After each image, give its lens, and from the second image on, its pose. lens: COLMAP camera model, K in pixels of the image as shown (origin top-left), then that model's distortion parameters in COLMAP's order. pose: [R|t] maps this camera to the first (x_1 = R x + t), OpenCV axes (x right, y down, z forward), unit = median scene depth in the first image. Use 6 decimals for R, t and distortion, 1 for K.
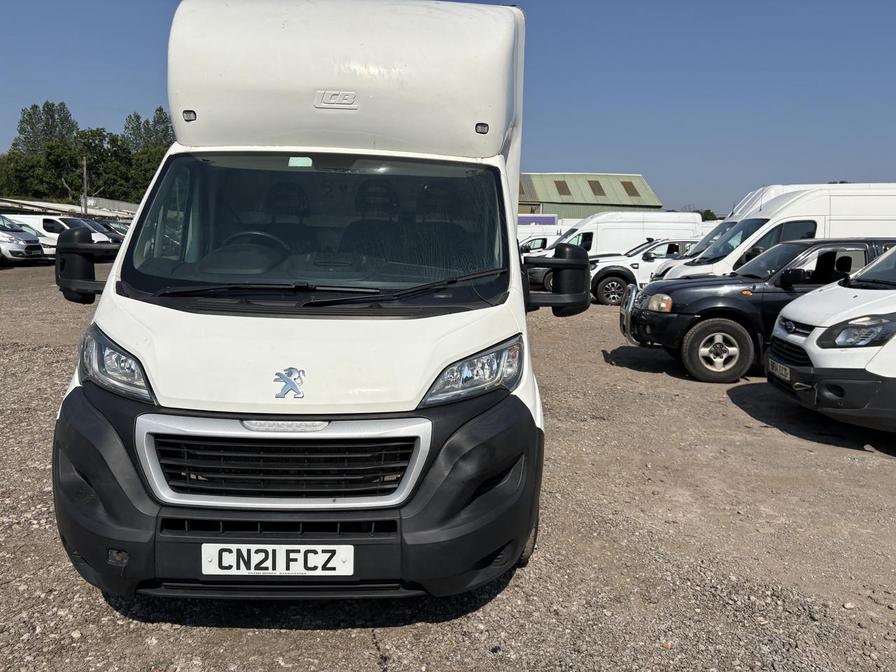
lens RADIAL K [[684.9, 0, 467.9], [0, 684.9, 336.4], [0, 0, 1]] dist [-0.000782, -0.001787]
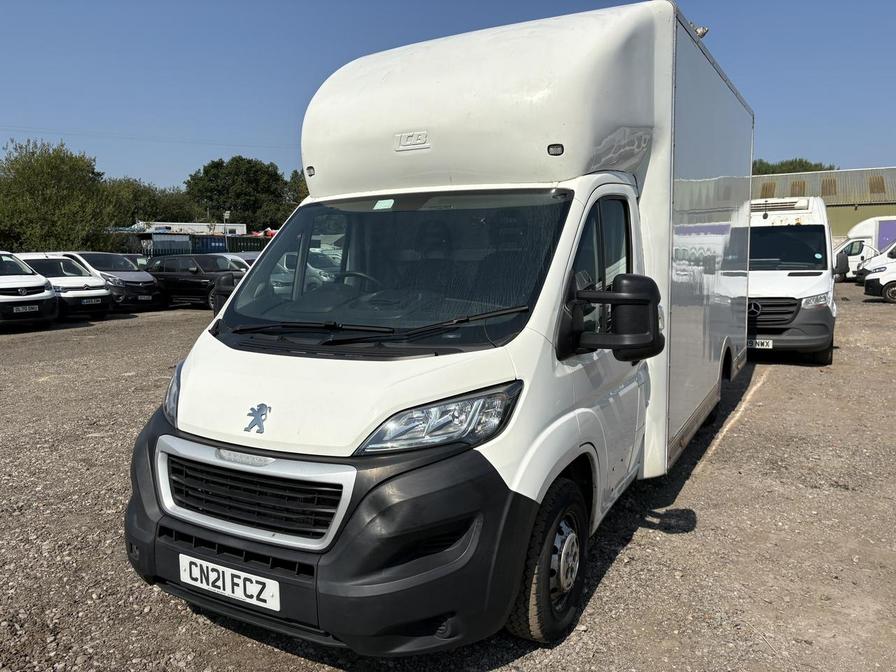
lens RADIAL K [[684.9, 0, 467.9], [0, 684.9, 336.4], [0, 0, 1]] dist [-0.000782, -0.001787]
pose [[0.854274, 0.018326, -0.519500, 0.582954], [-0.033474, 0.999244, -0.019796, -0.050561], [0.518744, 0.034301, 0.854241, 0.250422]]
